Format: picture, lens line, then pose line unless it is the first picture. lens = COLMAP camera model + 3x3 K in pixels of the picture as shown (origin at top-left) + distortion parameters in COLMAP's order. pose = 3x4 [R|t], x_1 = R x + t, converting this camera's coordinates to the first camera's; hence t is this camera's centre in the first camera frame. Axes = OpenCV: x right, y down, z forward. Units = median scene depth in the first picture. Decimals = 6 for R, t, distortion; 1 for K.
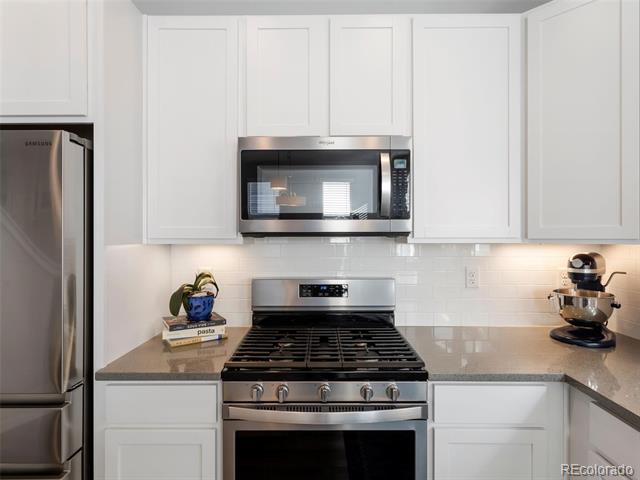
lens RADIAL K [[349.1, 0, 321.0], [0, 349.1, 234.4], [0, 0, 1]] dist [0.007204, -0.000398]
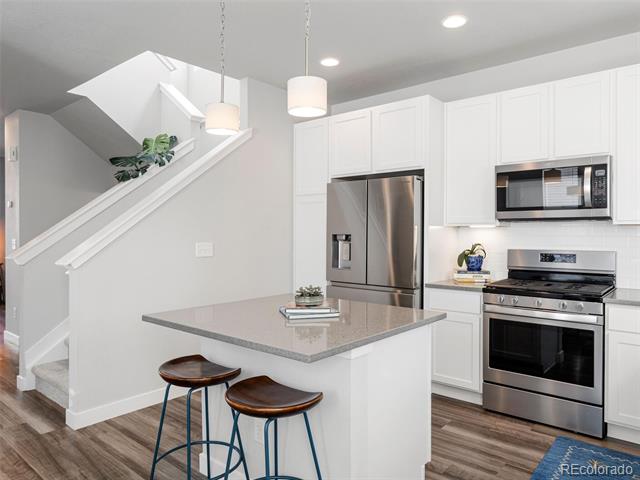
lens RADIAL K [[452.0, 0, 319.5], [0, 452.0, 236.5], [0, 0, 1]] dist [-0.004379, 0.000031]
pose [[0.762260, 0.007554, -0.647227, 0.545326], [0.000374, 0.999927, 0.012112, 0.053888], [0.647271, -0.009474, 0.762201, -1.268811]]
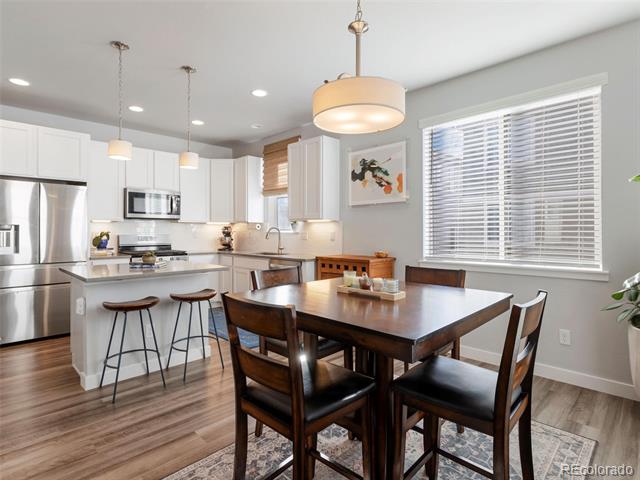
lens RADIAL K [[349.1, 0, 320.9], [0, 349.1, 235.0], [0, 0, 1]] dist [0.007204, -0.000398]
pose [[0.700177, -0.003432, 0.713961, -1.200797], [-0.000867, 0.999984, 0.005657, 0.129857], [-0.713969, -0.004580, 0.700163, -2.346669]]
